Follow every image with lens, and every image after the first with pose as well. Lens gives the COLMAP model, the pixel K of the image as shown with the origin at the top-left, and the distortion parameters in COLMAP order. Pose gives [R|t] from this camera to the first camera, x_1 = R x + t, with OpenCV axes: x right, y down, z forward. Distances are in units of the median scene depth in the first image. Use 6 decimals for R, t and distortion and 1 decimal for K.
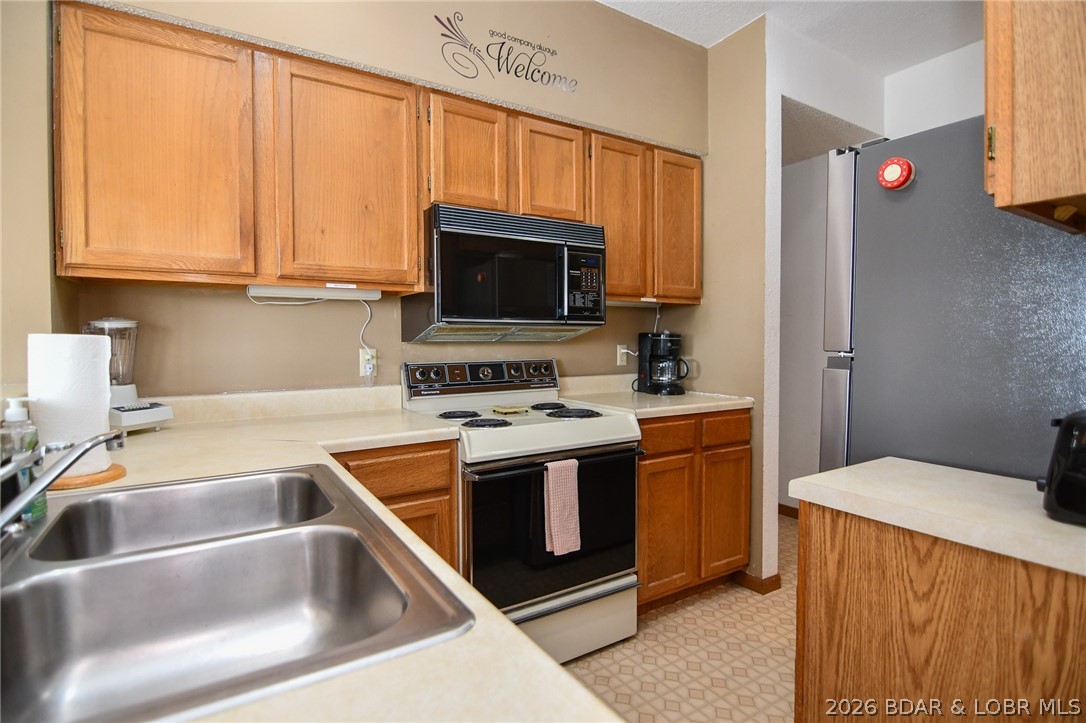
lens RADIAL K [[530.6, 0, 538.9], [0, 530.6, 355.5], [0, 0, 1]] dist [-0.006339, -0.008331]
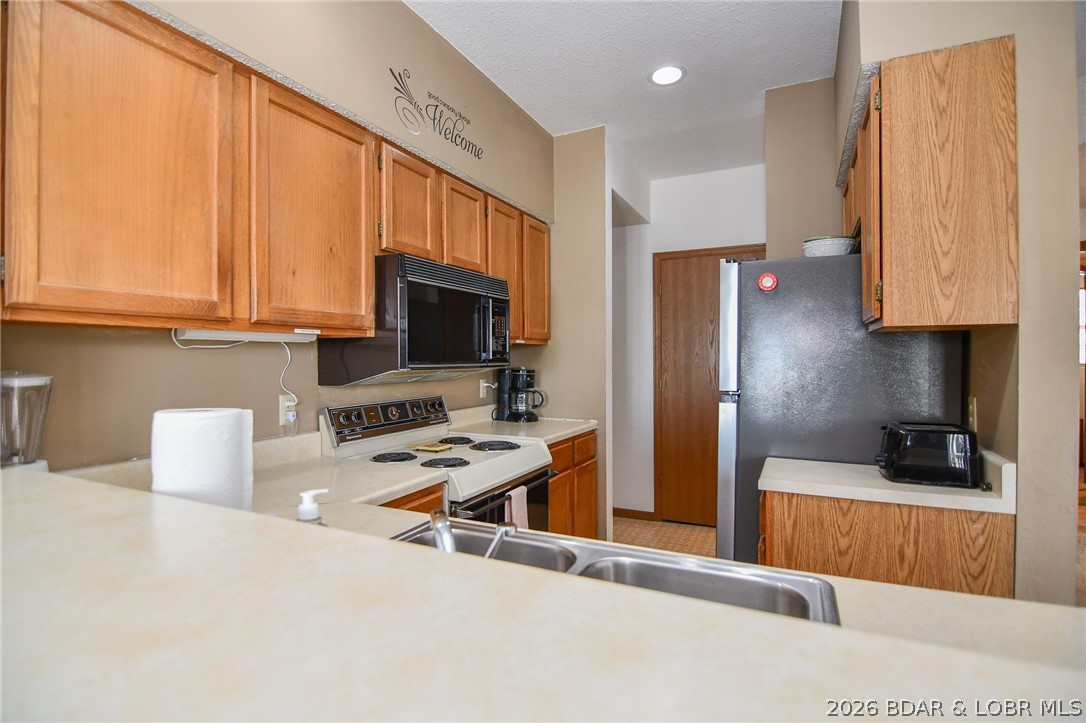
lens RADIAL K [[530.6, 0, 519.3], [0, 530.6, 357.1], [0, 0, 1]] dist [-0.006339, -0.008331]
pose [[0.850910, -0.001350, 0.525310, -0.537262], [0.016579, 0.999568, -0.024287, -0.056229], [-0.525051, 0.029375, 0.850564, 0.012951]]
